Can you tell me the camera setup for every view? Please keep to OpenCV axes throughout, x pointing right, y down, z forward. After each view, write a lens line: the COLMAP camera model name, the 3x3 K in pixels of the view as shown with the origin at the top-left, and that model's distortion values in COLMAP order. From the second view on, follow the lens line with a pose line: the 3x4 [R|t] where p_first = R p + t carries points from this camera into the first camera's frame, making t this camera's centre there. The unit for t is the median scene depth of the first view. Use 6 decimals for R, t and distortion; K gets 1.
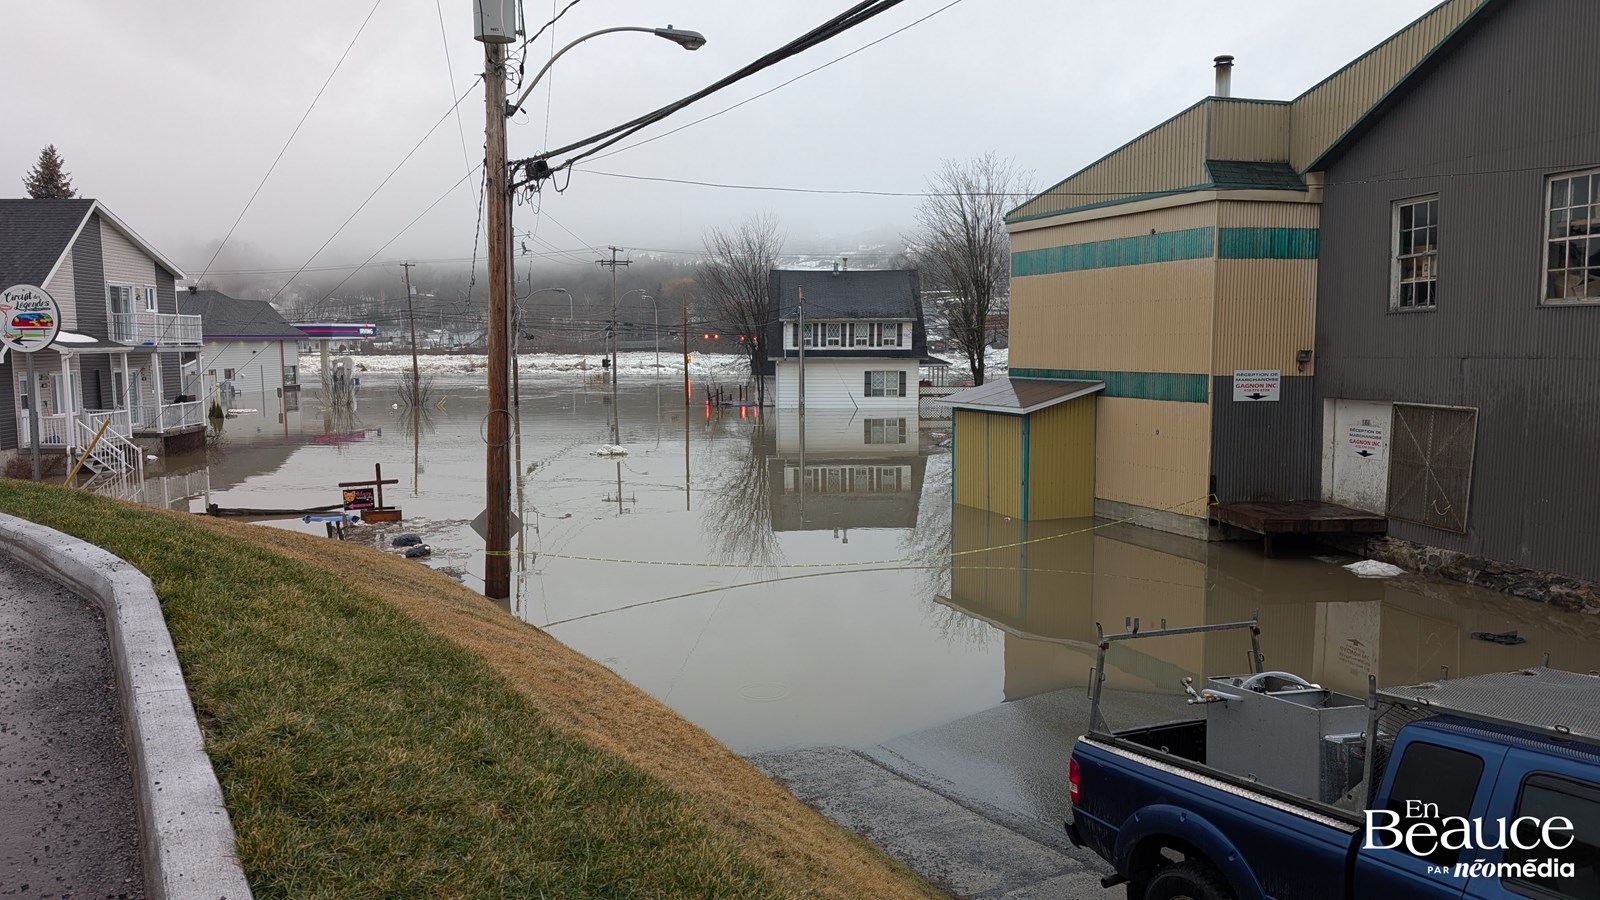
lens RADIAL K [[1157.4, 0, 800.0], [0, 1157.4, 450.0], [0, 0, 1]] dist [0.010923, 0.008067]
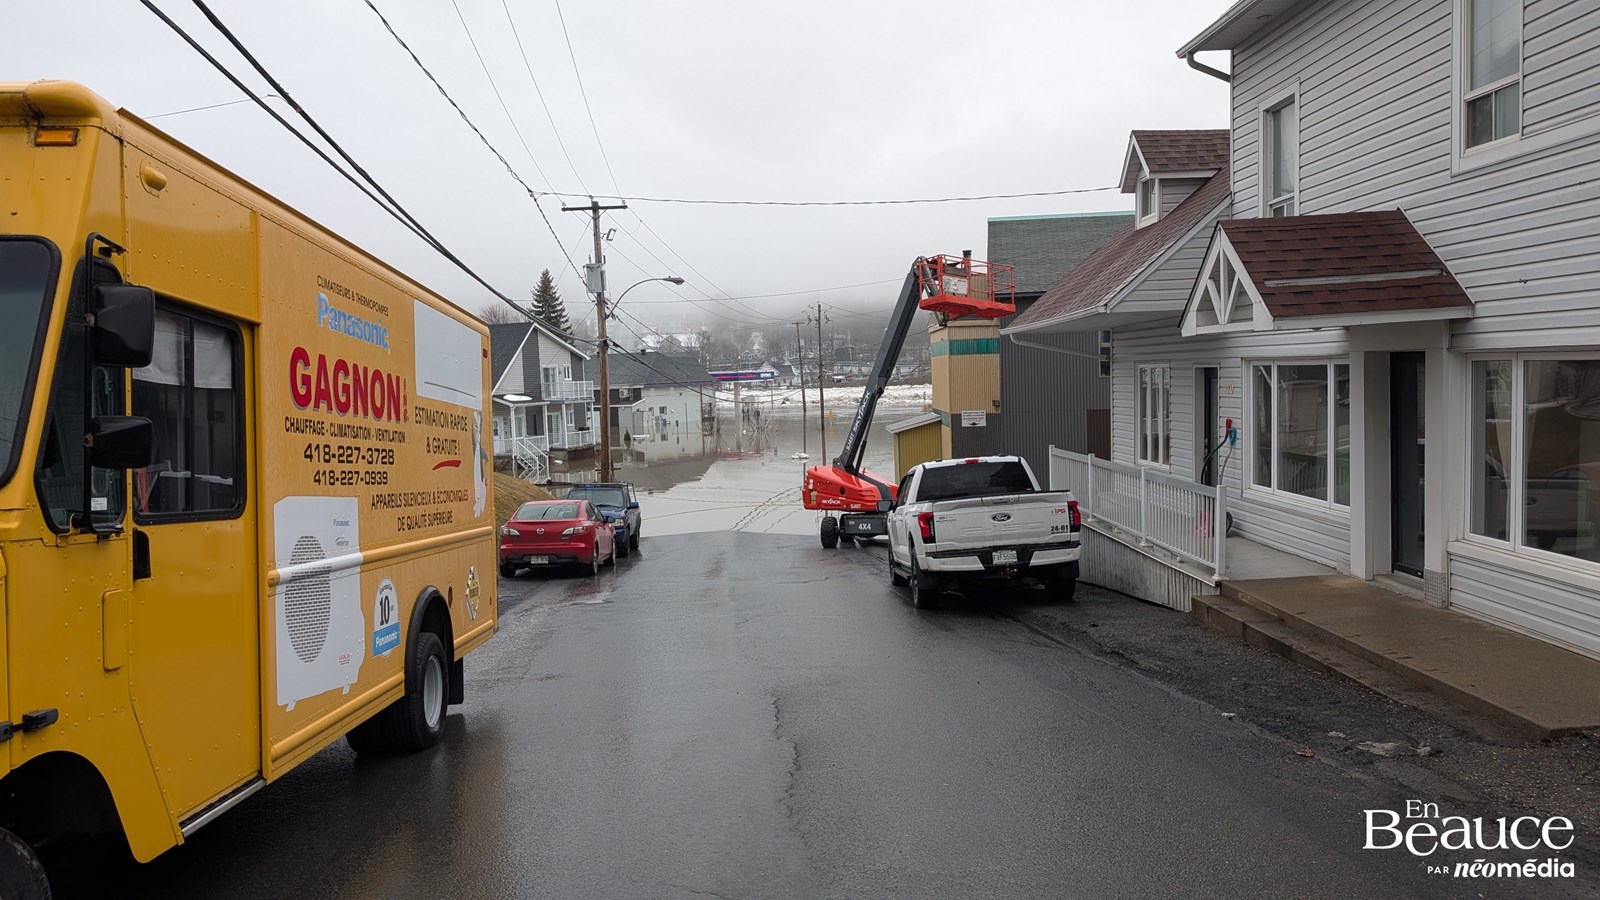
lens RADIAL K [[1144.5, 0, 797.5], [0, 1144.5, 443.9], [0, 0, 1]] dist [0.057944, -0.073006]
pose [[0.918078, -0.004800, -0.396370, 0.474723], [-0.005247, 0.999692, -0.024260, 0.019287], [0.396365, 0.024352, 0.917770, -0.479286]]
